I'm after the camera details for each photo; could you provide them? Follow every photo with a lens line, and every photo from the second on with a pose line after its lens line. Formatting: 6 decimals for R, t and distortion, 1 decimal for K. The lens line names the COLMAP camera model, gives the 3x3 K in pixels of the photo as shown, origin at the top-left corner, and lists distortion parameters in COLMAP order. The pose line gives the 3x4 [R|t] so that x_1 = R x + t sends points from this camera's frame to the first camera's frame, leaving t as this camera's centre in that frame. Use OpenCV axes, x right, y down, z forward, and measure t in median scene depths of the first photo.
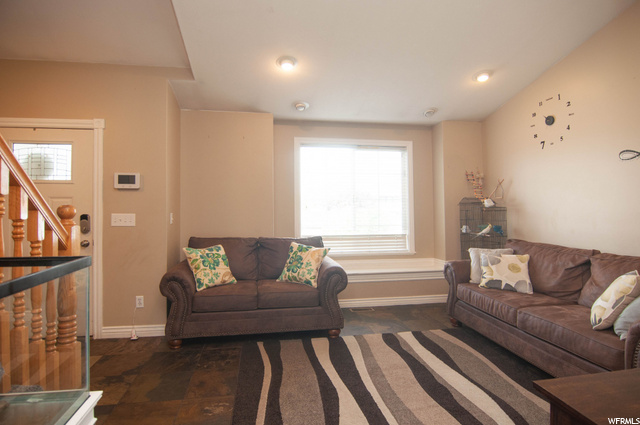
lens RADIAL K [[338.1, 0, 321.0], [0, 338.1, 205.6], [0, 0, 1]] dist [-0.003731, -0.000952]
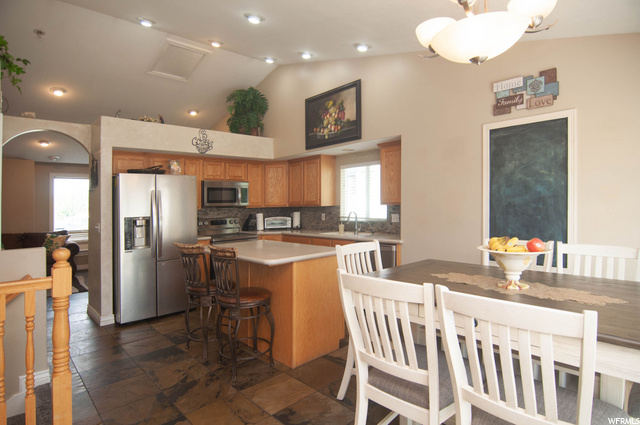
lens RADIAL K [[337.4, 0, 299.5], [0, 337.4, 199.8], [0, 0, 1]] dist [-0.012838, -0.001607]
pose [[0.854823, 0.001168, 0.518918, 0.160595], [0.012637, 0.999654, -0.023067, -0.020717], [-0.518766, 0.026275, 0.854513, -1.435744]]
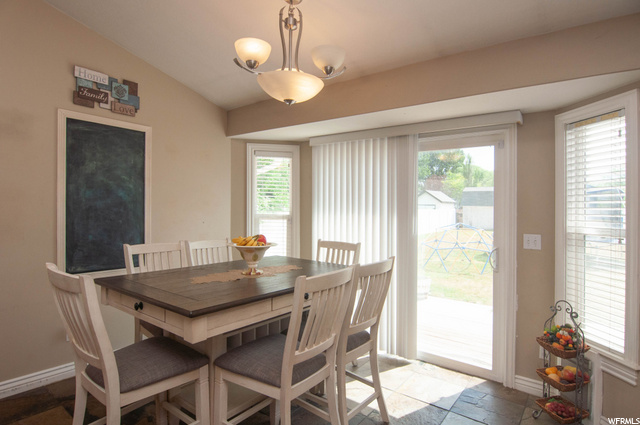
lens RADIAL K [[354.9, 0, 326.0], [0, 354.9, 209.7], [0, 0, 1]] dist [-0.002858, -0.000778]
pose [[-0.685488, -0.002863, 0.728078, 0.092486], [-0.009355, 0.999944, -0.004876, -0.019567], [-0.728024, -0.010153, -0.685477, -0.809699]]
